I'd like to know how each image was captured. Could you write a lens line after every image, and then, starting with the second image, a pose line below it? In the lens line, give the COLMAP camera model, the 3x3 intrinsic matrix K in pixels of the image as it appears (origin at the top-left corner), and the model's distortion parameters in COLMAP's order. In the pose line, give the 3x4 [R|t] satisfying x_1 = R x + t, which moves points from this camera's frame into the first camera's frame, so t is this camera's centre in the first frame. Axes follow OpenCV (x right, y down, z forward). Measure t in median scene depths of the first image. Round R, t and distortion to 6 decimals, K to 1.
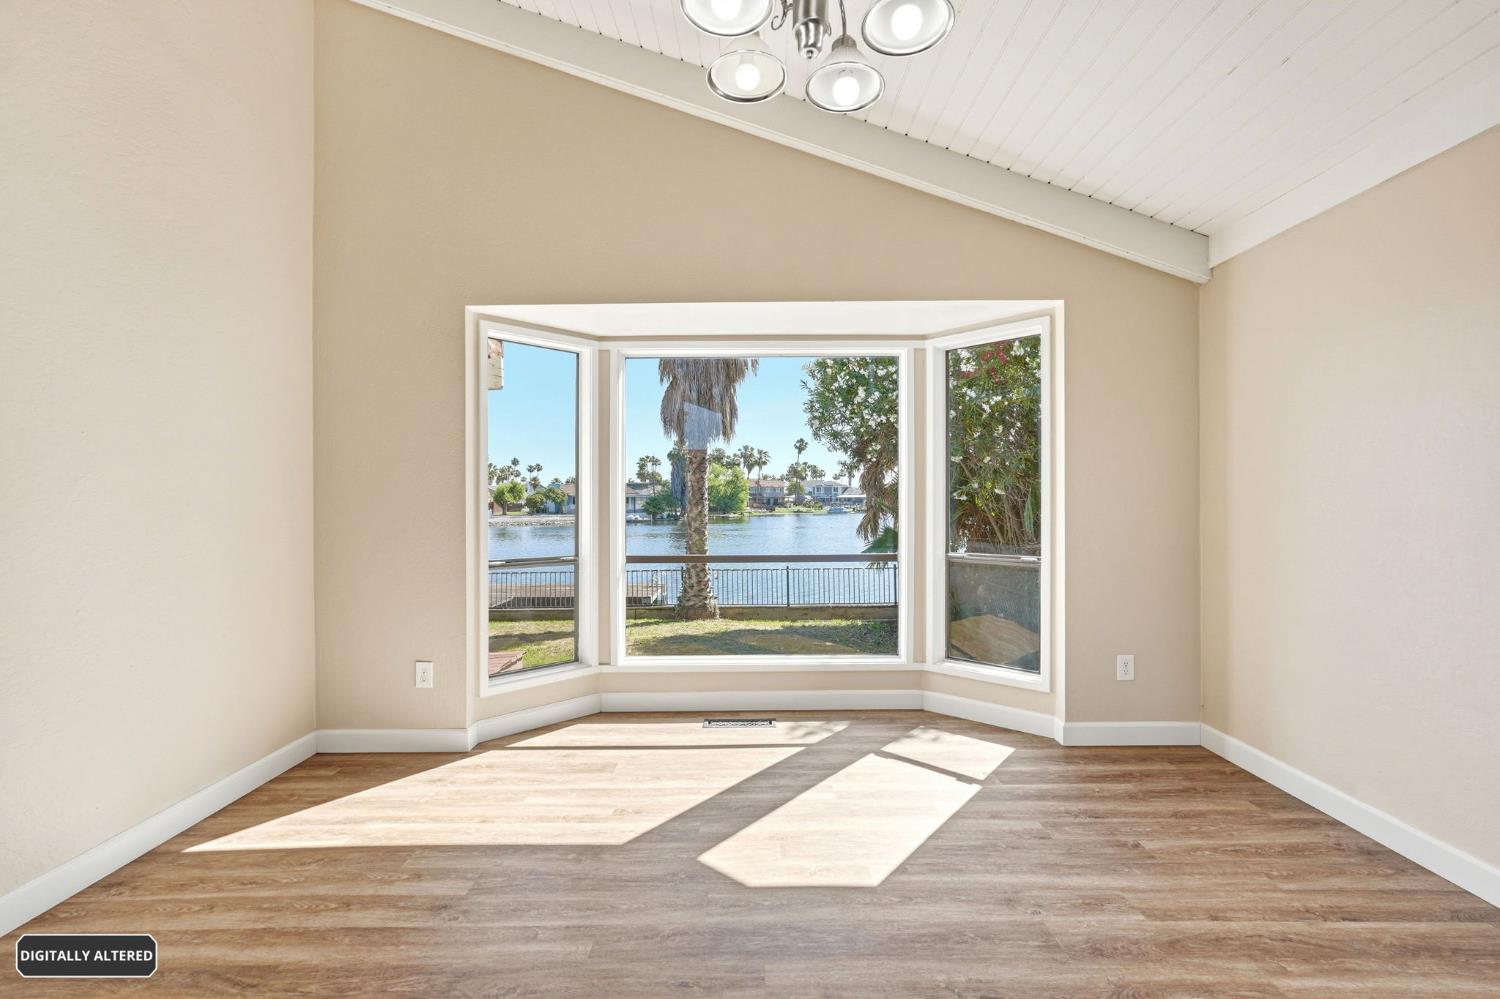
lens RADIAL K [[649.4, 0, 744.9], [0, 649.4, 498.0], [0, 0, 1]] dist [-0.012880, 0.003928]
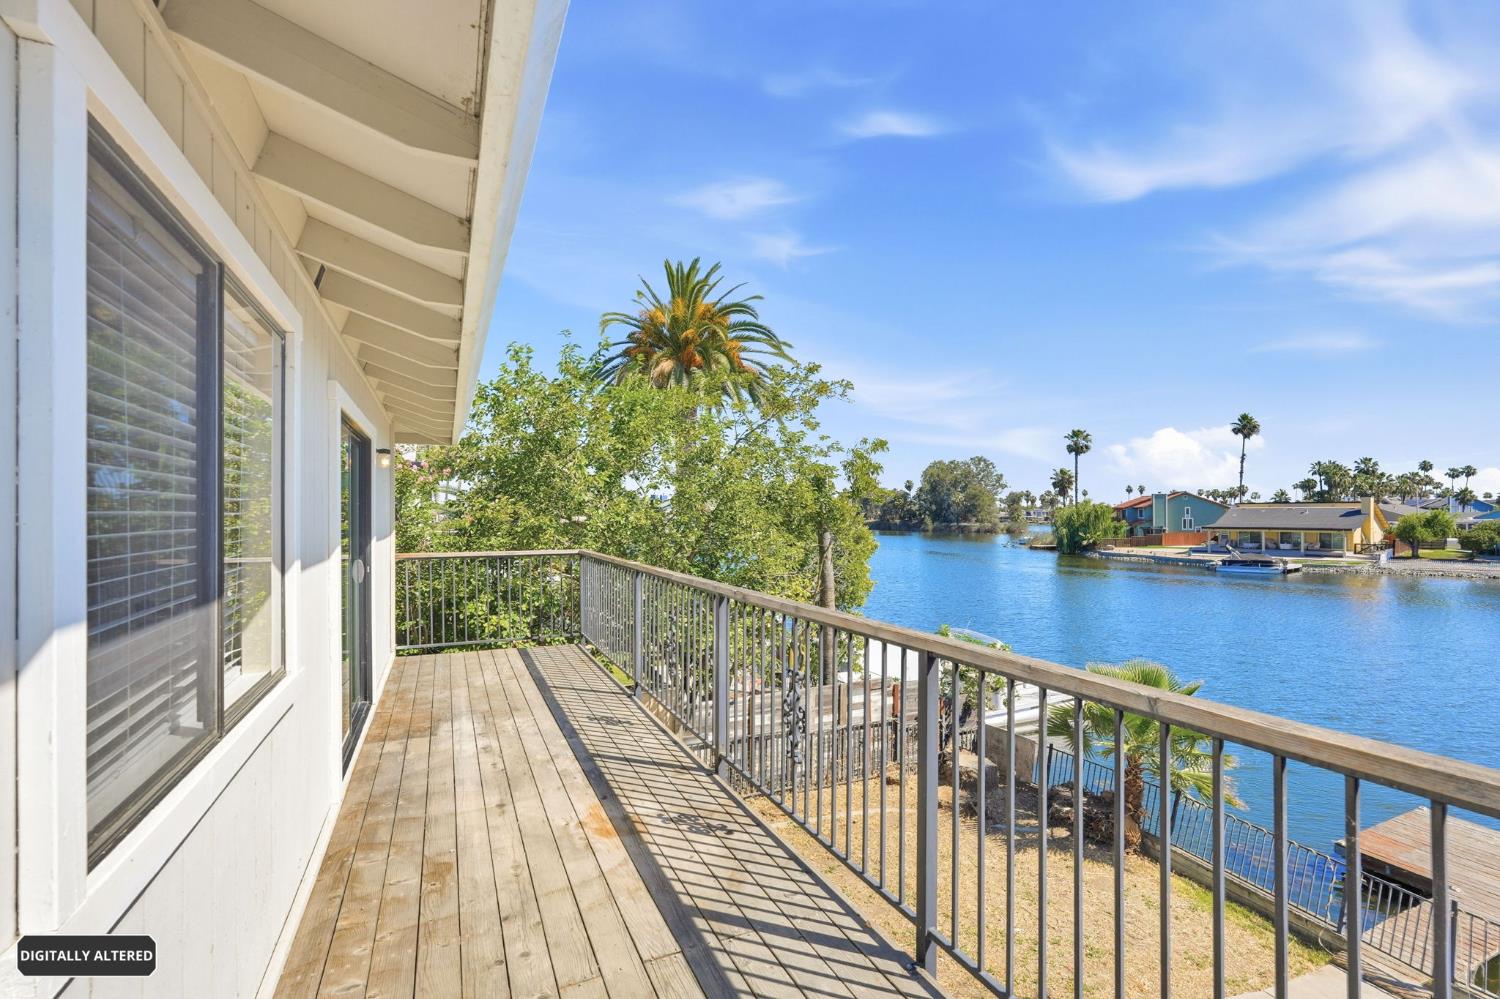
lens RADIAL K [[647.9, 0, 763.7], [0, 647.9, 502.0], [0, 0, 1]] dist [-0.012595, 0.004902]
pose [[0.420739, -0.007532, -0.907151, -0.729116], [0.001116, 0.999969, -0.007785, -0.785296], [0.907181, 0.002263, 0.420734, 1.168437]]
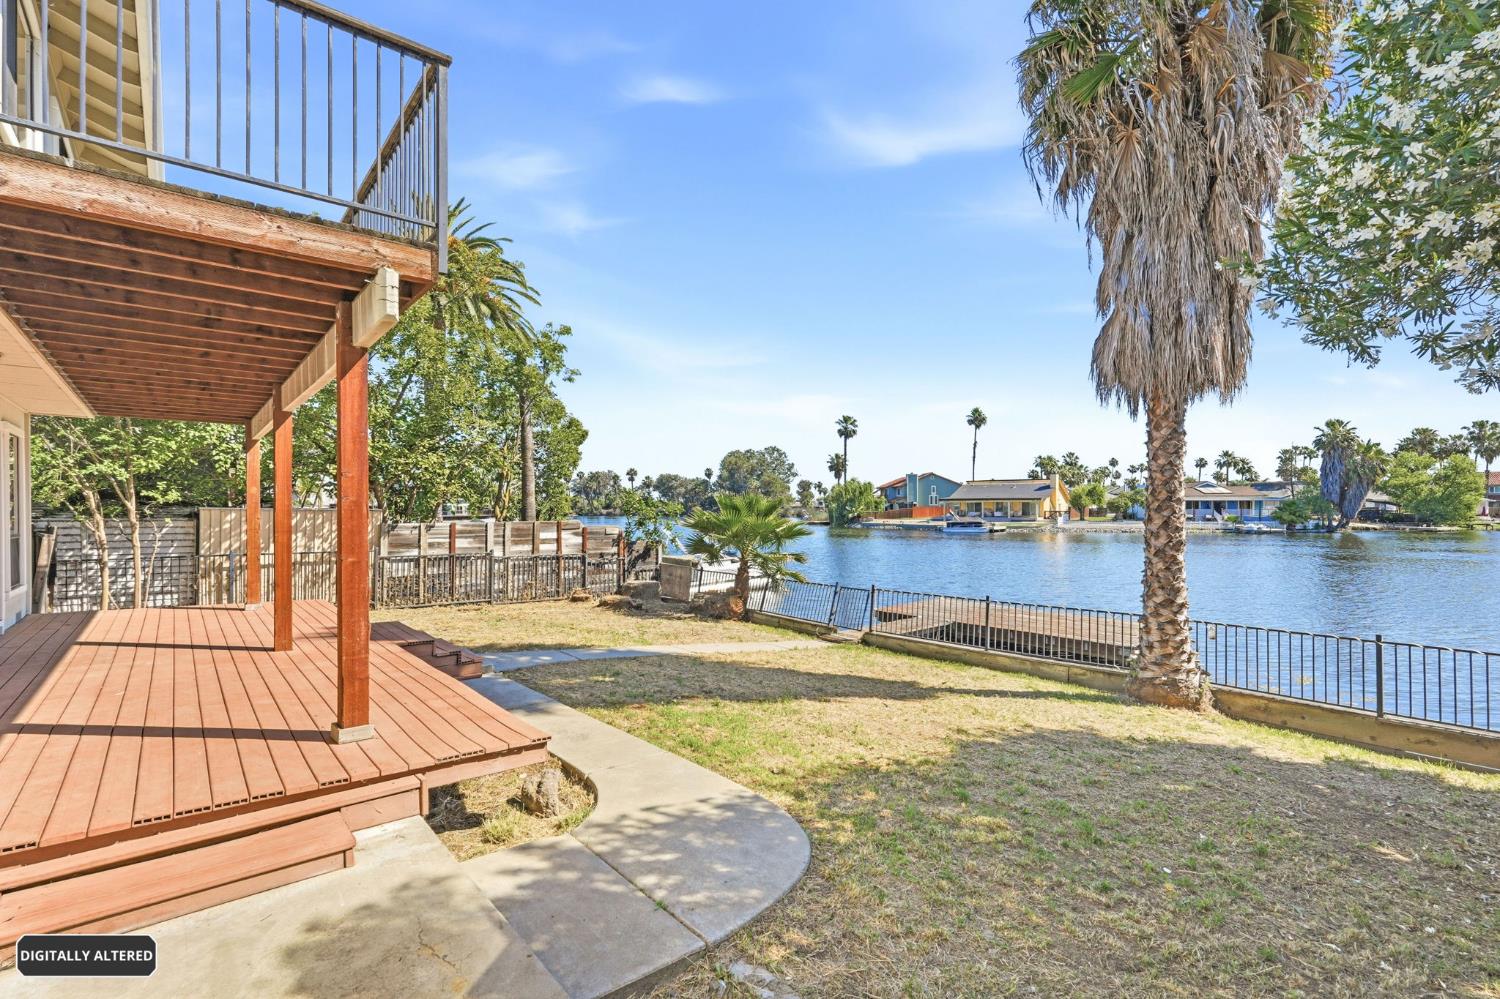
lens RADIAL K [[647.9, 0, 755.0], [0, 647.9, 506.0], [0, 0, 1]] dist [-0.012595, 0.004902]
pose [[0.653613, 0.004401, -0.756816, 0.494902], [0.000316, 0.999981, 0.006088, 0.009507], [0.756829, -0.004218, 0.653600, 1.285417]]
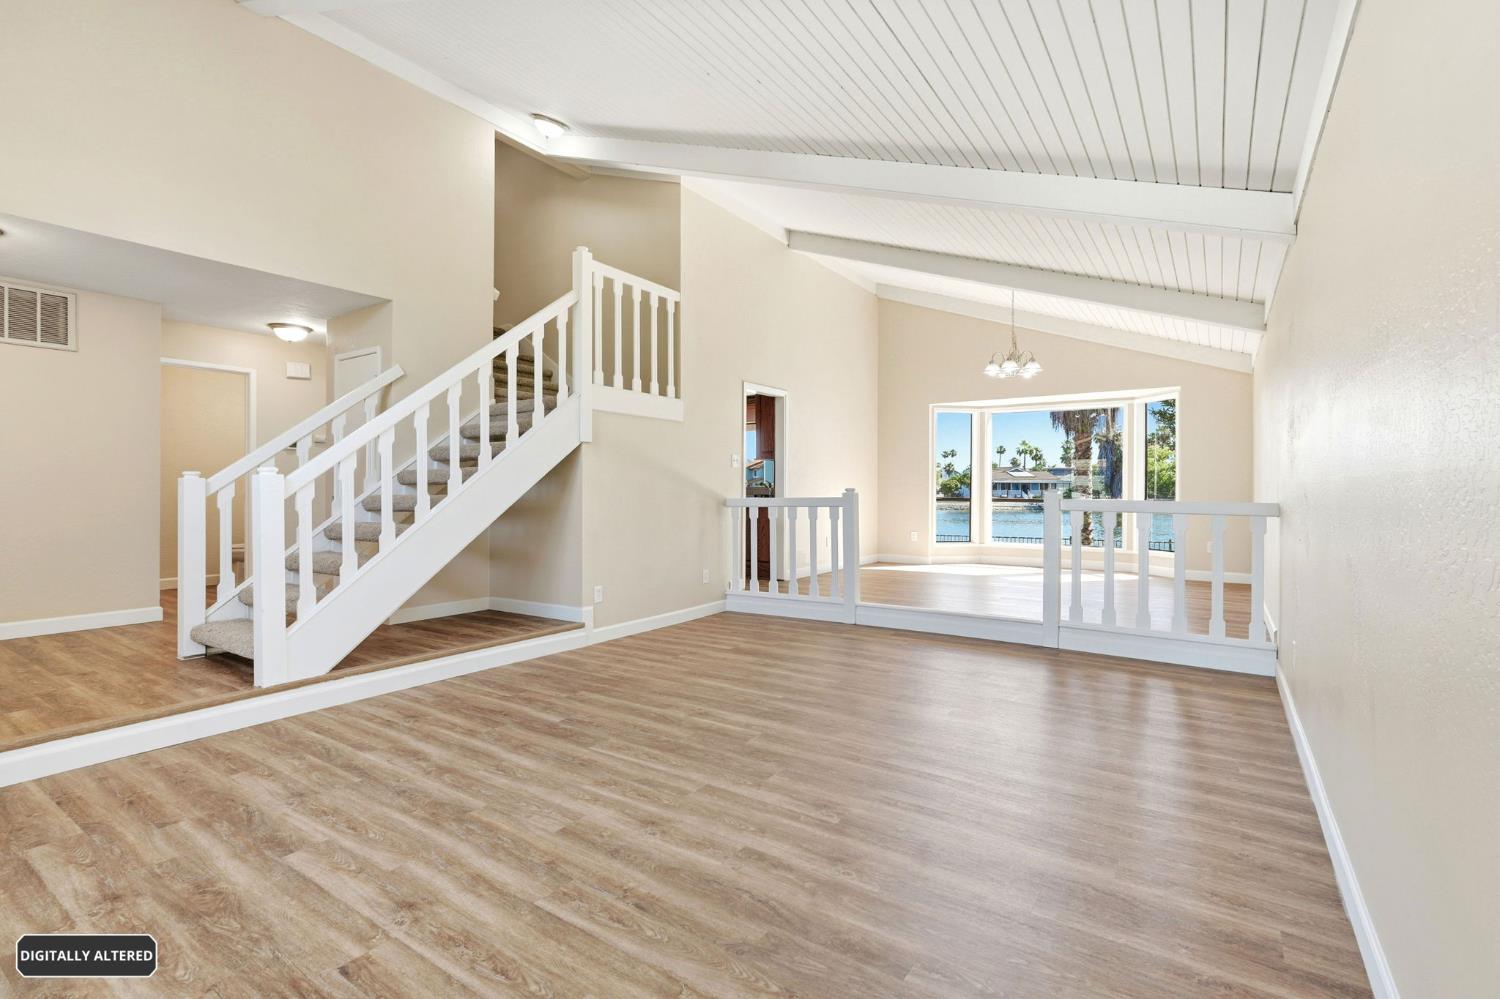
lens RADIAL K [[682.7, 0, 764.1], [0, 682.7, 496.9], [0, 0, 1]] dist [-0.007048, -0.001029]
pose [[0.837371, 0.014257, -0.546450, 0.487444], [-0.004530, 0.999806, 0.019144, 0.040140], [0.546617, -0.013556, 0.837273, -1.552119]]
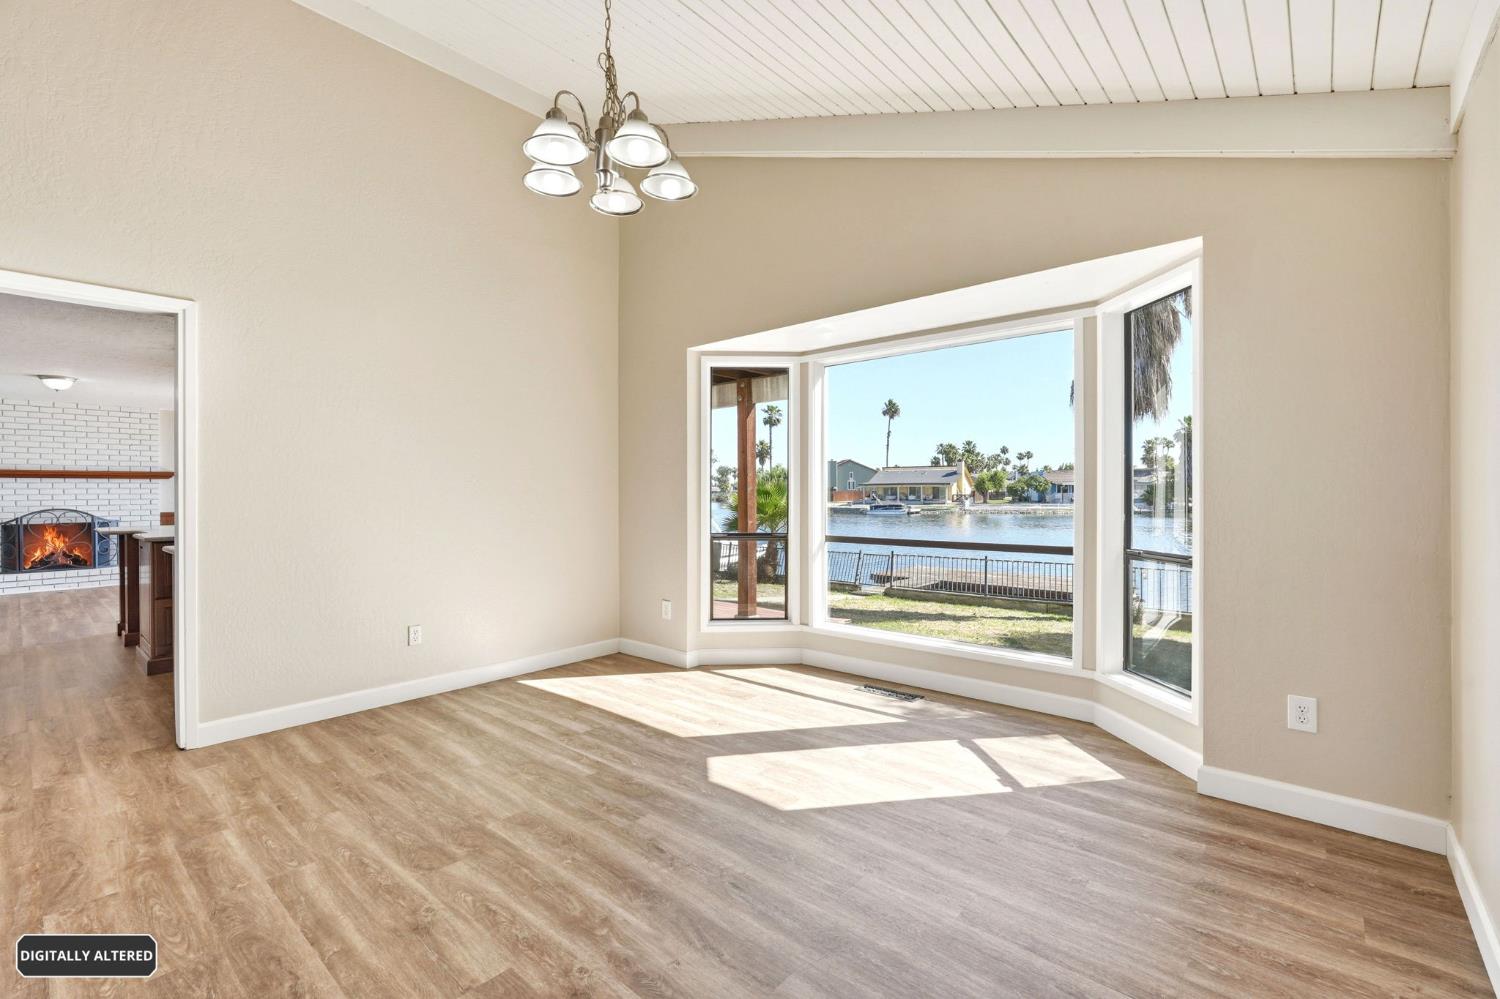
lens RADIAL K [[647.9, 0, 763.9], [0, 647.9, 494.0], [0, 0, 1]] dist [-0.012595, 0.004902]
pose [[0.763050, 0.004320, -0.646325, 0.500554], [0.003247, 0.999939, 0.010517, 0.000878], [0.646331, -0.010124, 0.762990, 0.035984]]
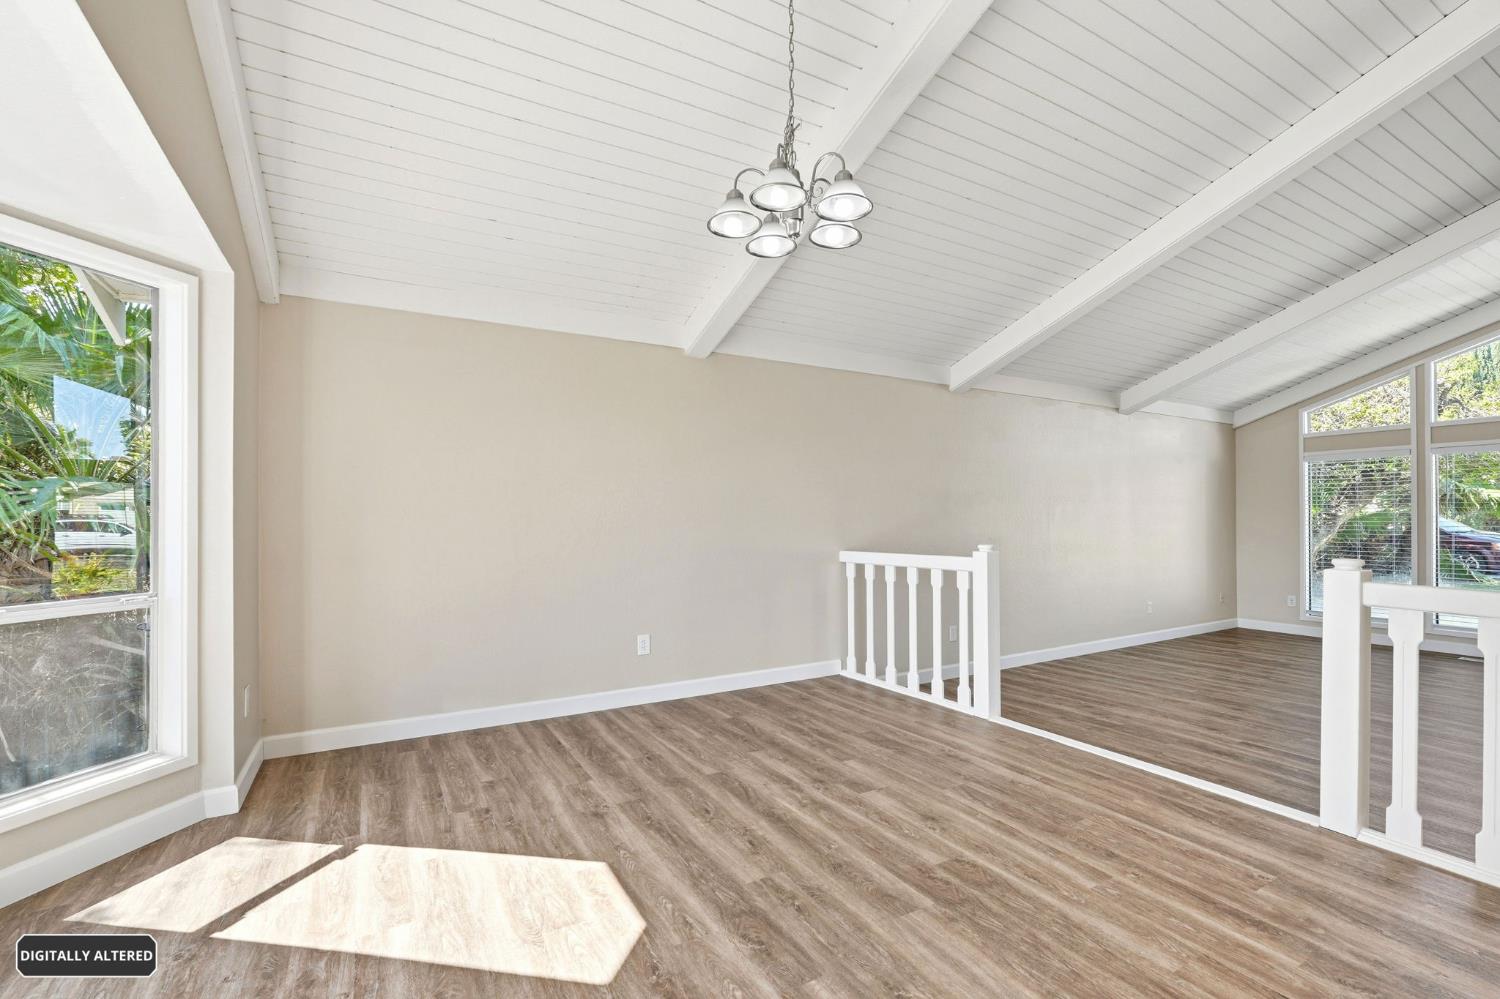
lens RADIAL K [[647.9, 0, 763.2], [0, 647.9, 506.0], [0, 0, 1]] dist [-0.012595, 0.004902]
pose [[-0.507522, 0.026743, 0.861224, -0.467899], [0.003171, 0.999569, -0.029171, 0.016957], [-0.861633, -0.012074, -0.507389, 0.705980]]
